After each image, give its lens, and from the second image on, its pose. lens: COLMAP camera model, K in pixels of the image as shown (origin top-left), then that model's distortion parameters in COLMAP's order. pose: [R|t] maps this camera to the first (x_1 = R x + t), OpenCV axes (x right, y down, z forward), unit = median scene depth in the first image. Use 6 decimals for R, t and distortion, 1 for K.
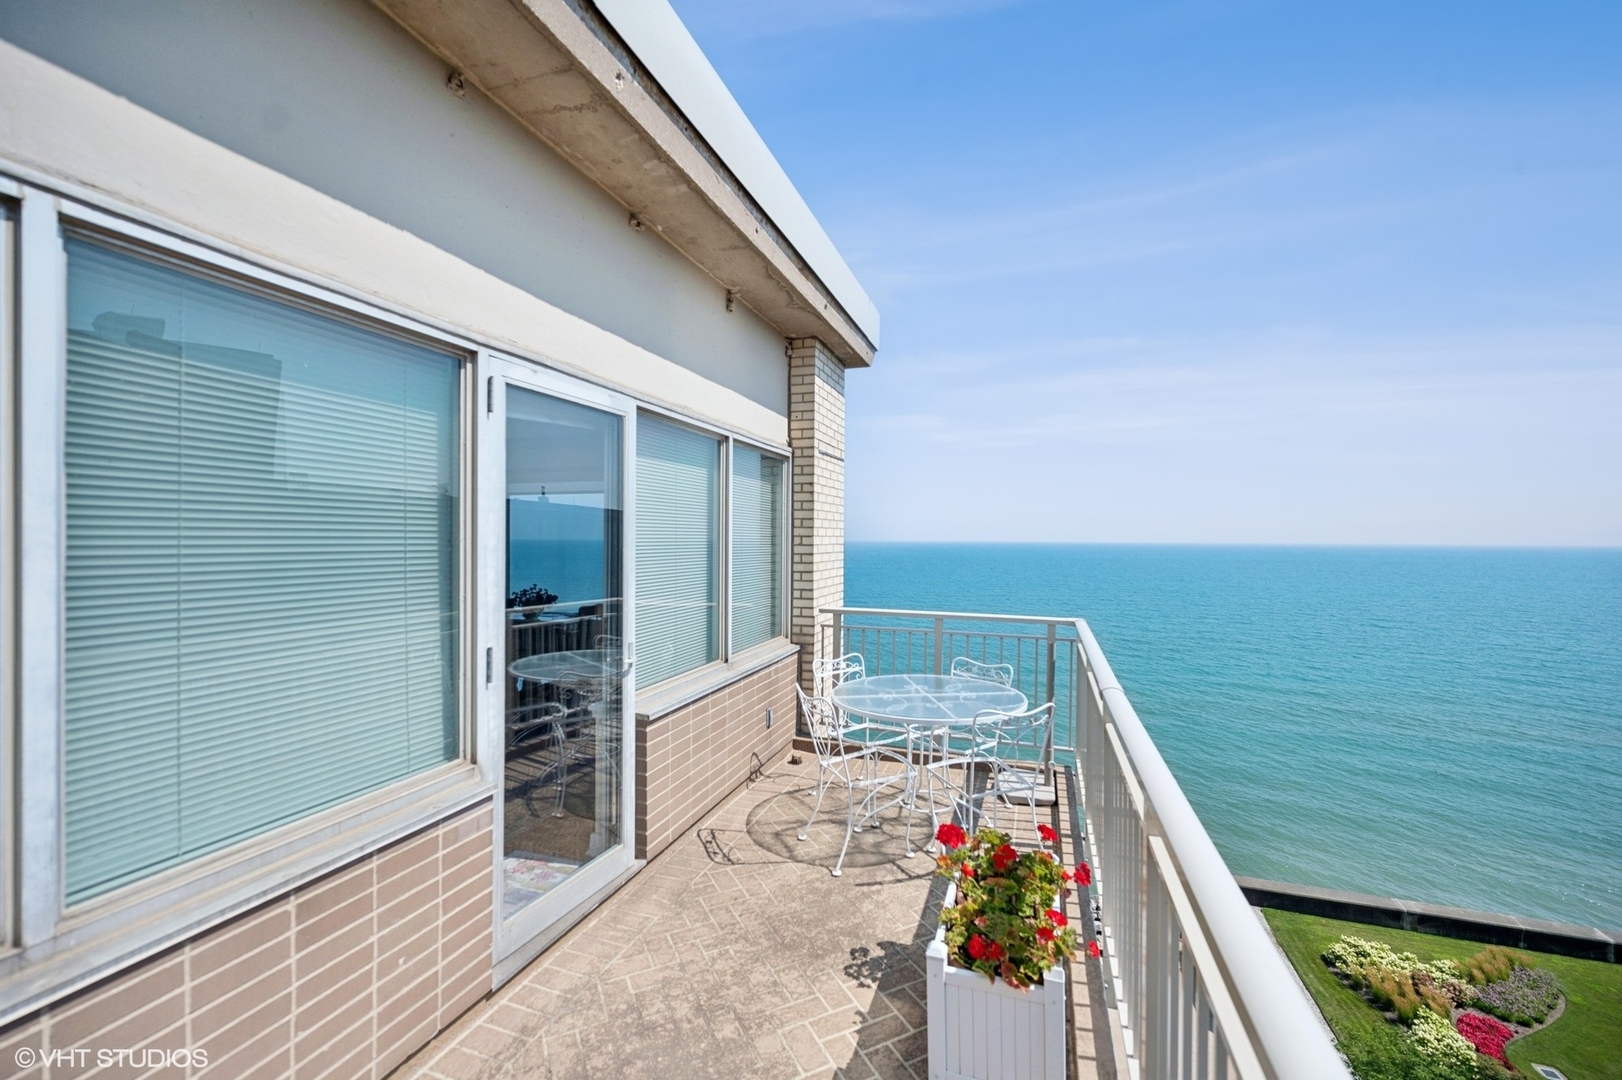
lens RADIAL K [[644.3, 0, 799.8], [0, 644.3, 540.1], [0, 0, 1]] dist [-0.001078, -0.000274]
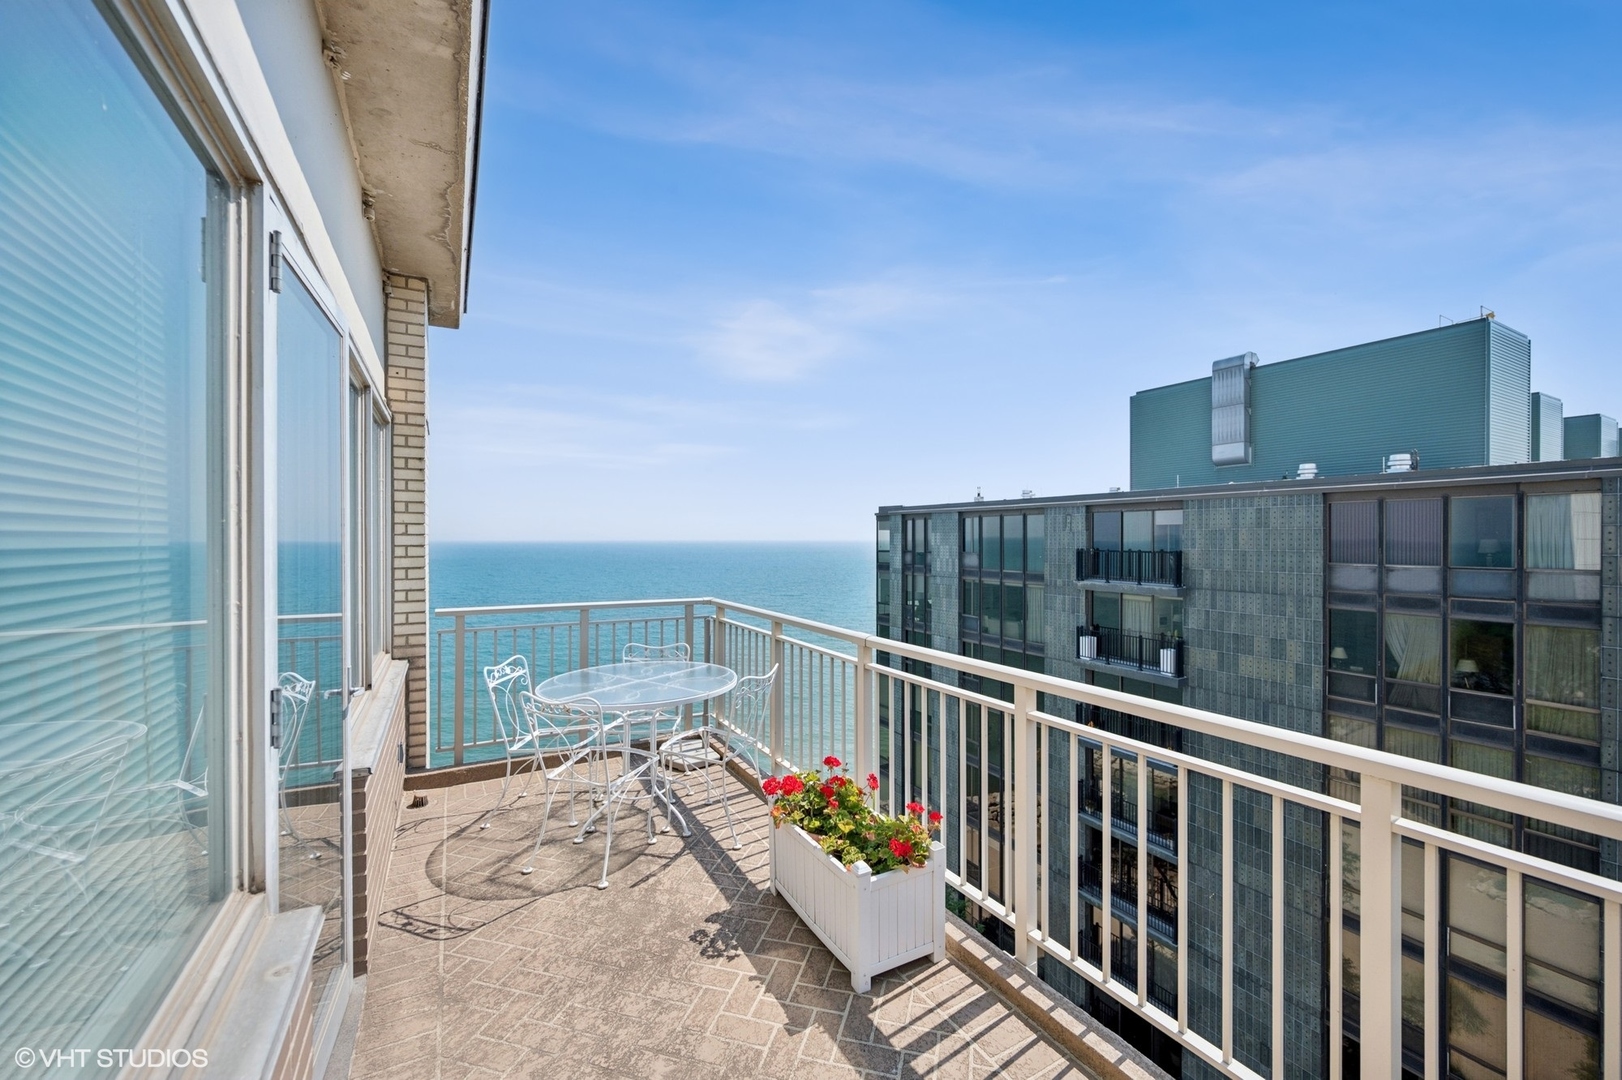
lens RADIAL K [[644.3, 0, 780.2], [0, 644.3, 540.4], [0, 0, 1]] dist [-0.001078, -0.000274]
pose [[0.675074, -0.007608, 0.737711, -0.374815], [0.004369, 0.999971, 0.006315, 0.015970], [-0.737737, -0.001040, 0.675087, 0.160388]]
